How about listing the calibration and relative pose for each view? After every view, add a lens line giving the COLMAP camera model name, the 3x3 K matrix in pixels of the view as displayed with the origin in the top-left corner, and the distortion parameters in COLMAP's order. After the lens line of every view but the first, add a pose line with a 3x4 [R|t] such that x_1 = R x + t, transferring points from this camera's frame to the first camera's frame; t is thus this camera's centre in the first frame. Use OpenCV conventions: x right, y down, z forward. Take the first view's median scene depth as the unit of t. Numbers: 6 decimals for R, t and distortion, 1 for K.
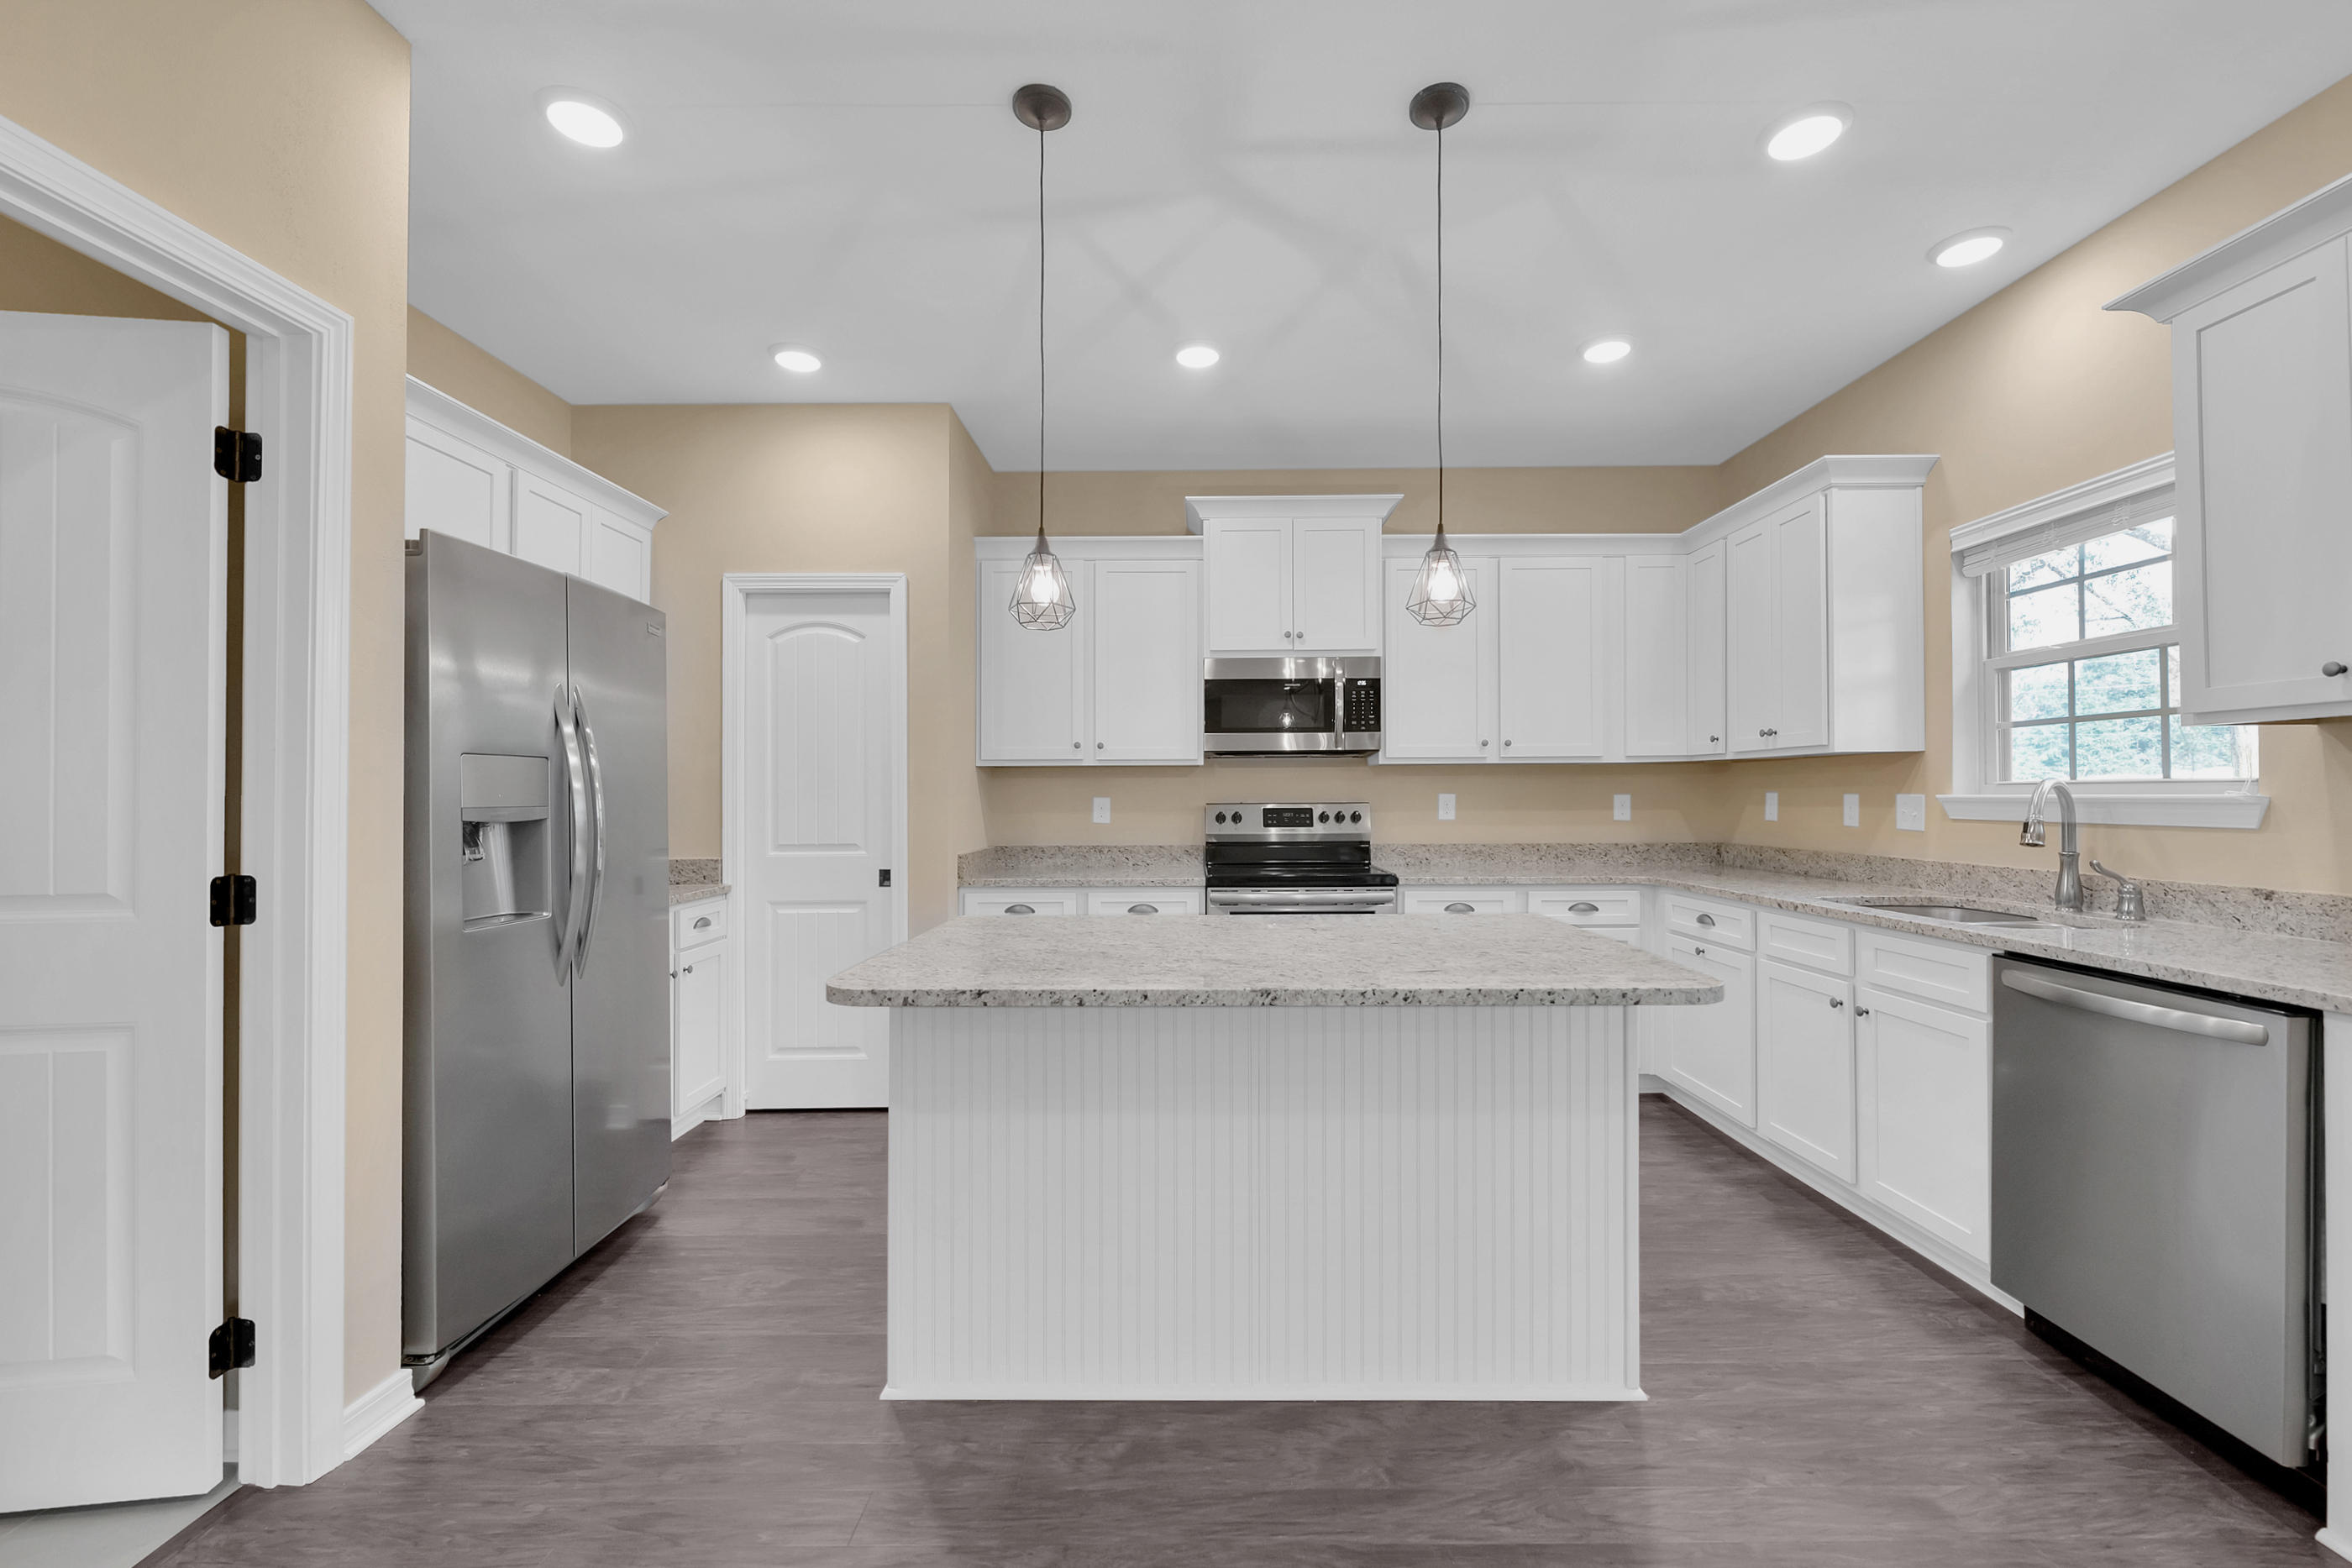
lens RADIAL K [[950.2, 0, 1178.4], [0, 950.2, 793.1], [0, 0, 1]] dist [0.000287, -0.000026]
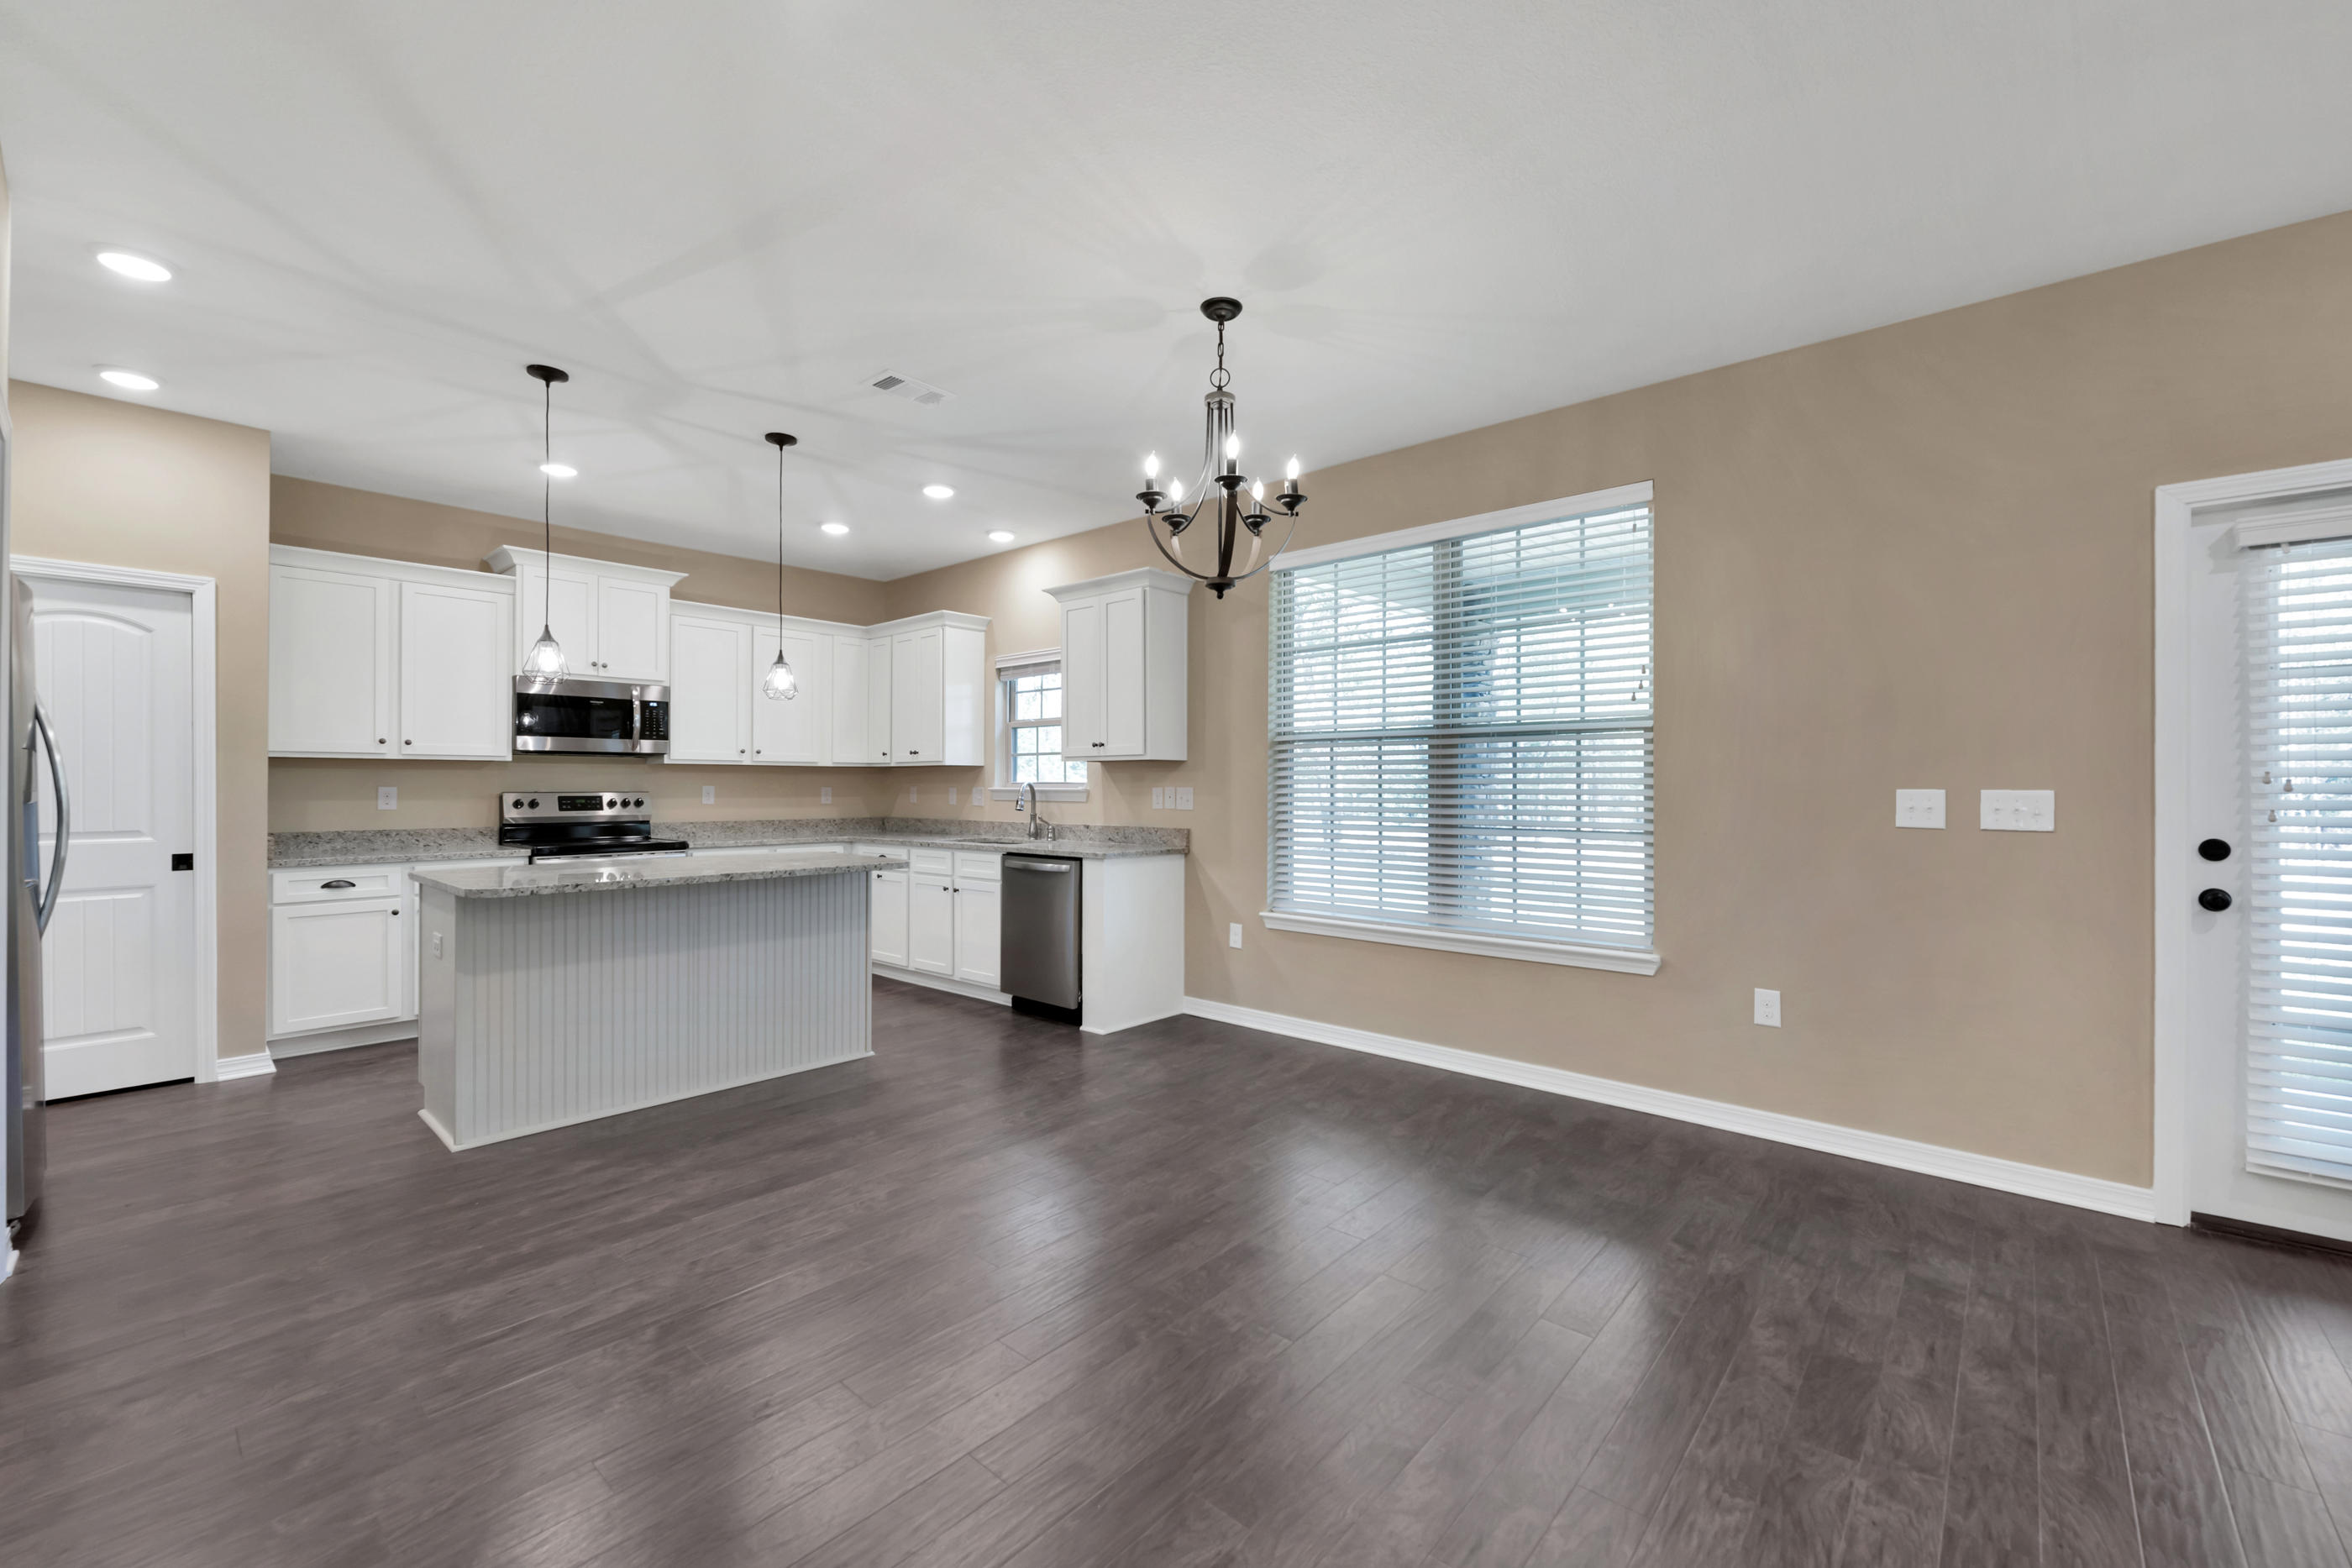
lens RADIAL K [[948.1, 0, 1191.8], [0, 948.1, 776.1], [0, 0, 1]] dist [-0.002277, -0.000241]
pose [[0.649642, 0.014172, 0.760109, -0.365956], [-0.006995, 0.999895, -0.012664, -0.000663], [-0.760208, 0.002910, 0.649673, -0.515137]]
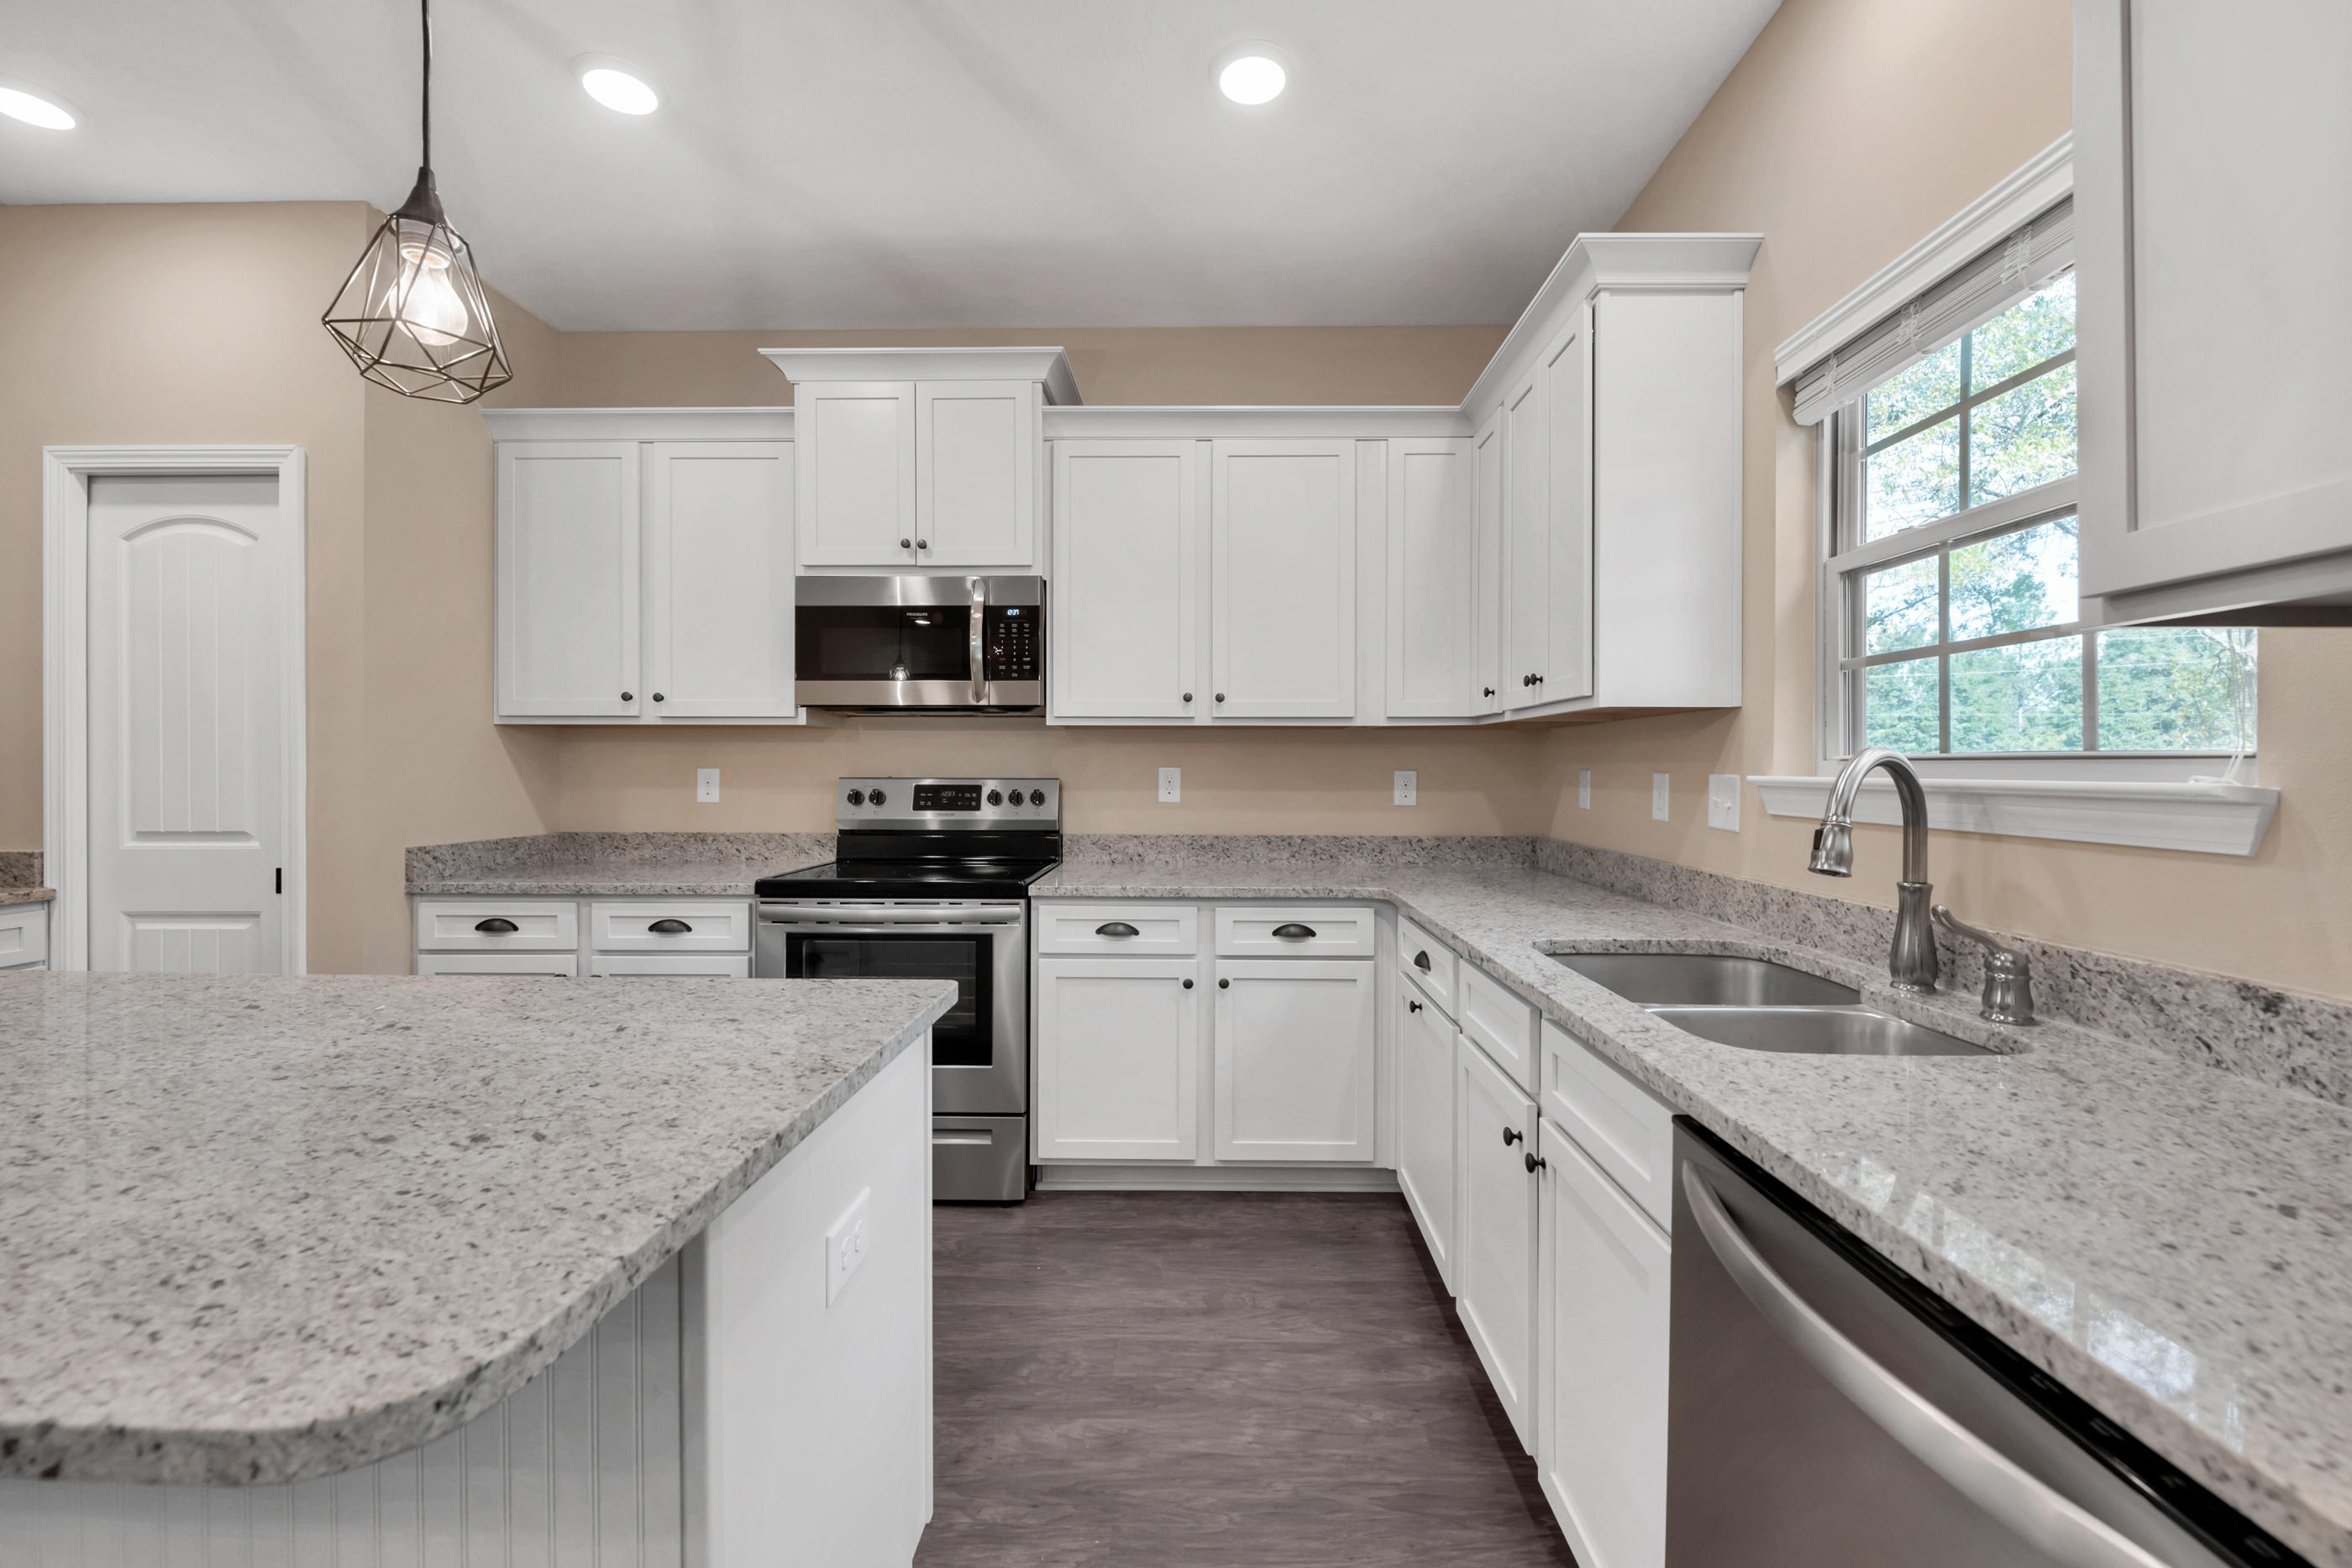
lens RADIAL K [[946.3, 0, 1180.1], [0, 946.3, 772.6], [0, 0, 1]] dist [-0.003157, -0.000391]
pose [[0.999868, 0.008032, -0.014145, 0.353067], [-0.007905, 0.999928, 0.008981, -0.002249], [0.014216, -0.008868, 0.999860, 0.304176]]
